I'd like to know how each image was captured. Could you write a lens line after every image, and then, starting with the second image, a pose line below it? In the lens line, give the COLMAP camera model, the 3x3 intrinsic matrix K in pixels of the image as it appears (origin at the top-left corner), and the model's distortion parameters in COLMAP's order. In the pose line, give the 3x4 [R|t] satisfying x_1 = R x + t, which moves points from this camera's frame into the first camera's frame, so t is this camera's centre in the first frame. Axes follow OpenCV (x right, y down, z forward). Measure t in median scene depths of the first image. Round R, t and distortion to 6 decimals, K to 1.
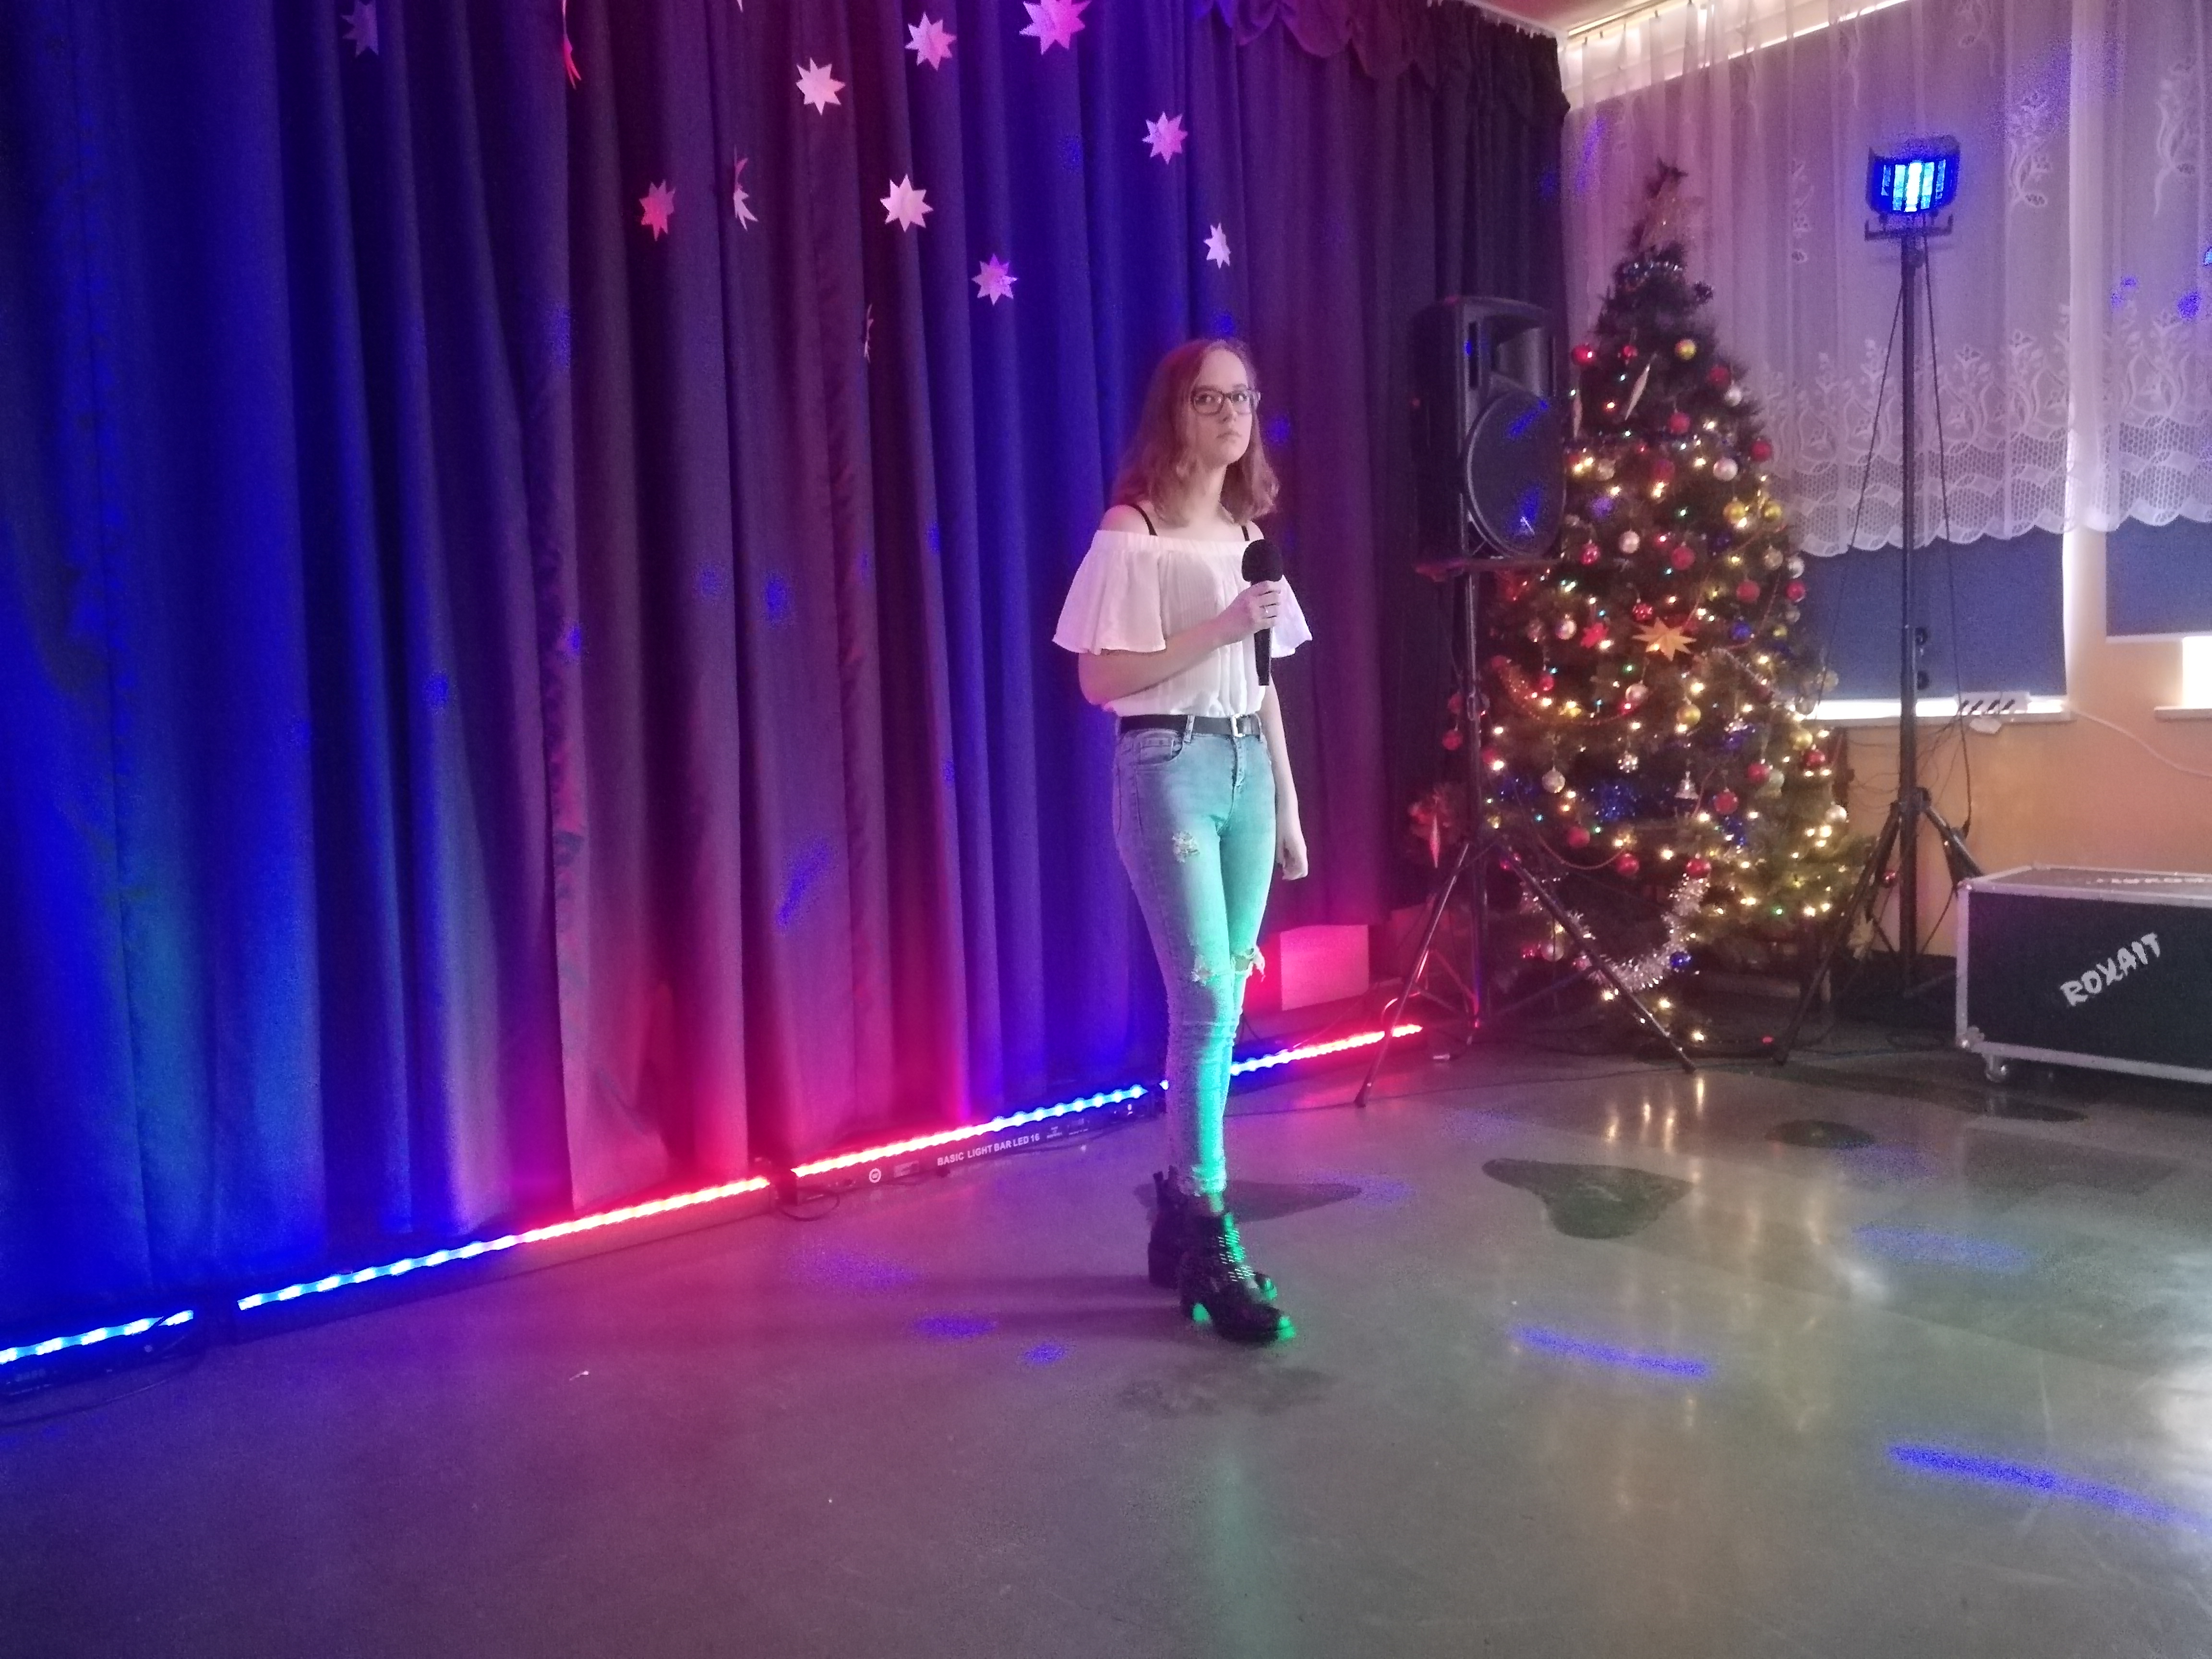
lens RADIAL K [[1658.0, 0, 1112.4], [0, 1658.0, 838.3], [0, 0, 1]] dist [0.025800, -0.037451]
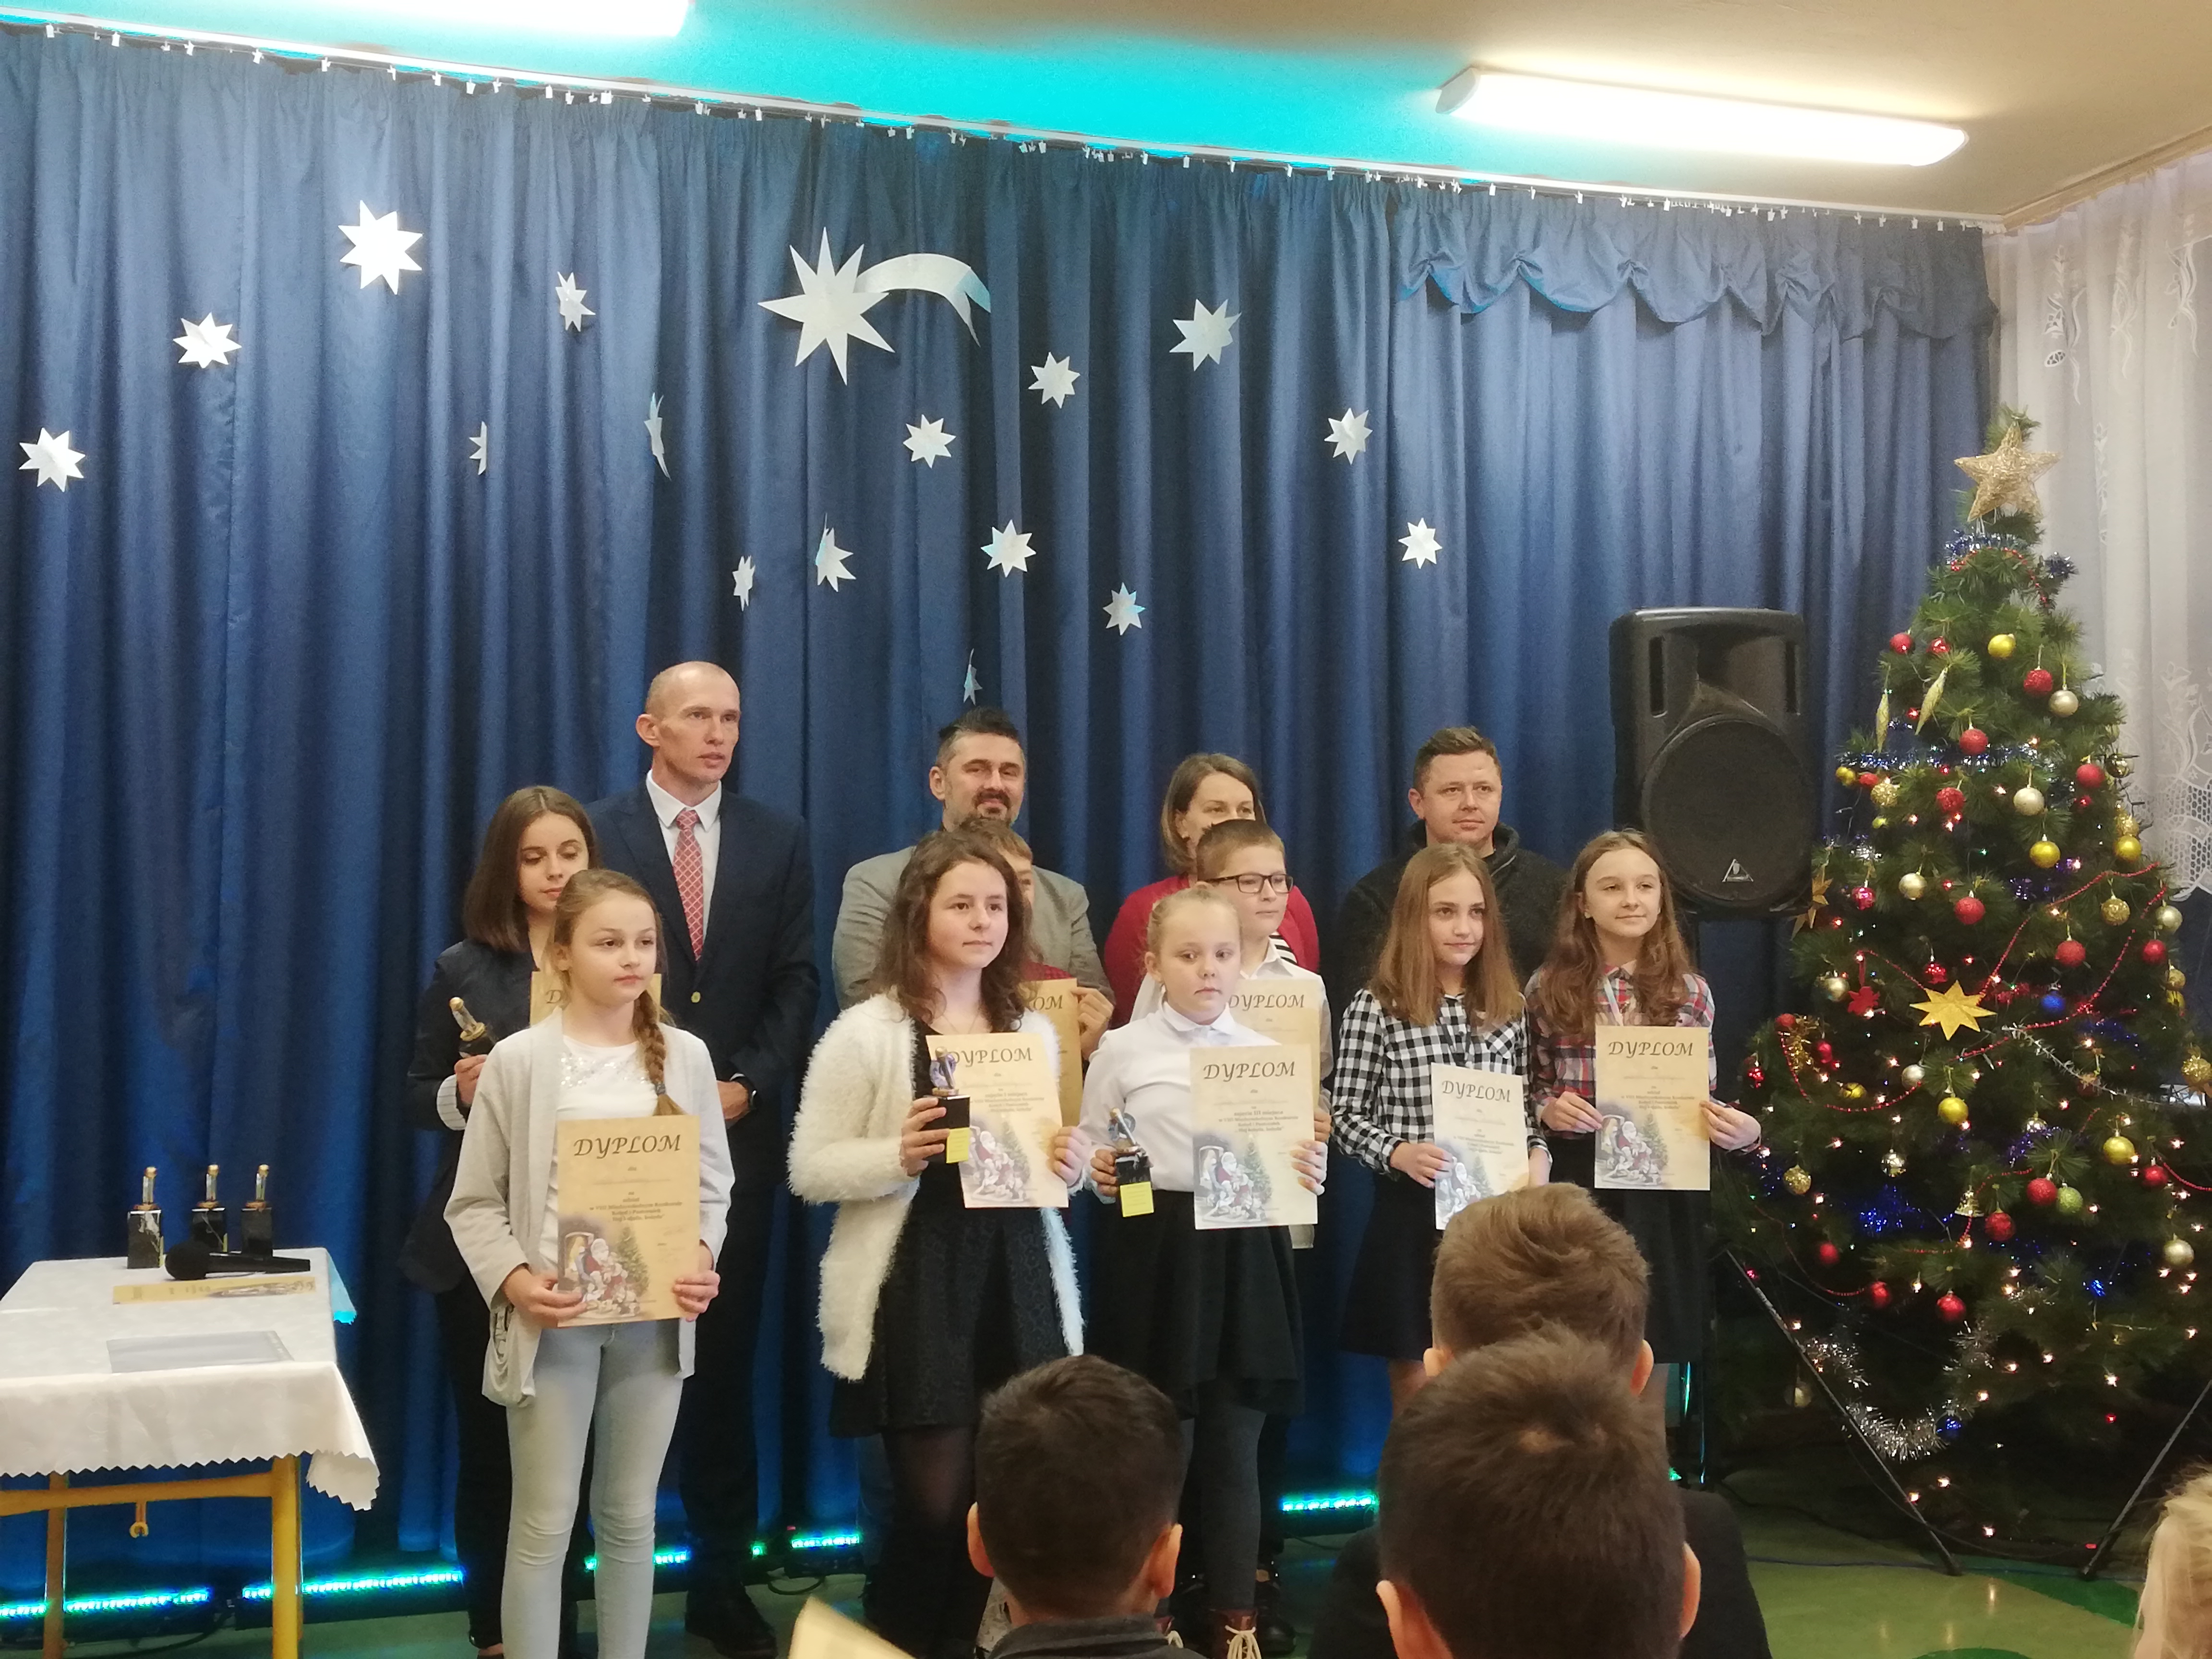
lens RADIAL K [[2463.0, 0, 1101.4], [0, 2463.0, 822.9], [0, 0, 1]] dist [0.030784, 0.000000]
pose [[0.926273, 0.014556, -0.376572, 0.393991], [-0.060400, 0.992070, -0.110223, -0.053068], [0.371981, 0.124841, 0.919807, -0.245467]]
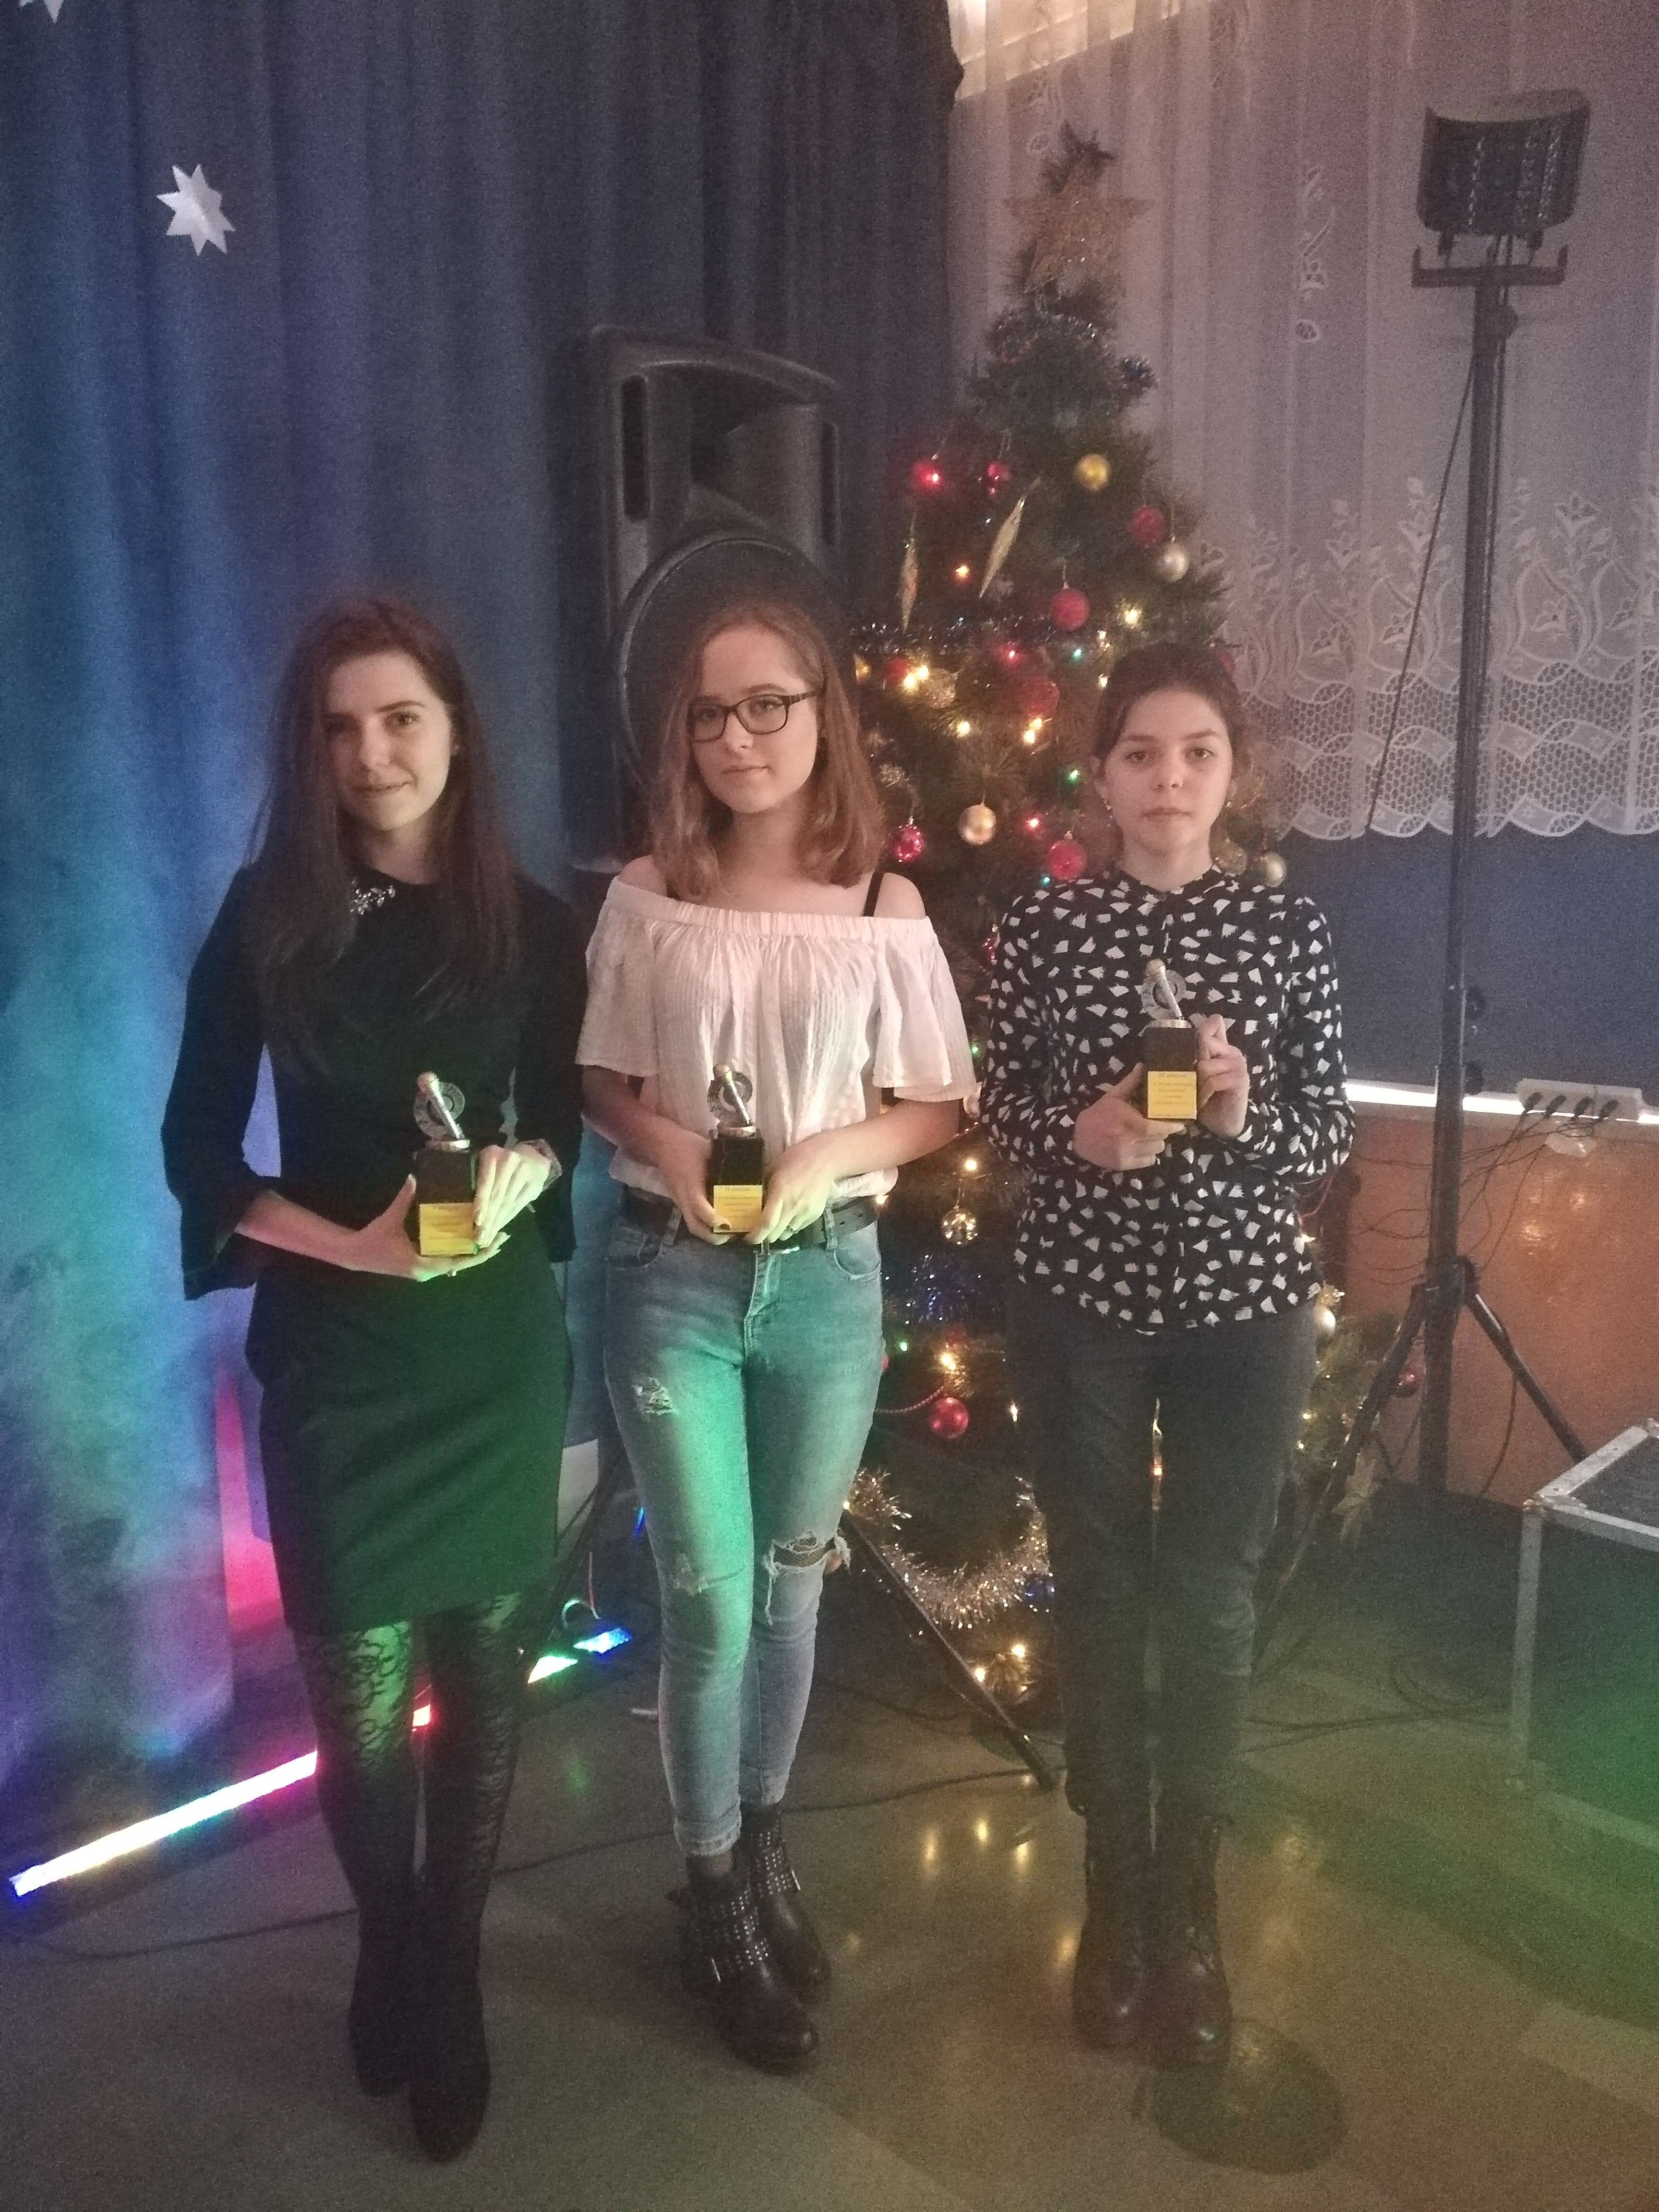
lens RADIAL K [[1658.0, 0, 834.4], [0, 1658.0, 1120.2], [0, 0, 1]] dist [0.025800, -0.037451]
pose [[0.994961, 0.015064, 0.099126, 0.208314], [-0.021609, 0.997632, 0.065289, -0.113988], [-0.097908, -0.067102, 0.992931, 0.447219]]
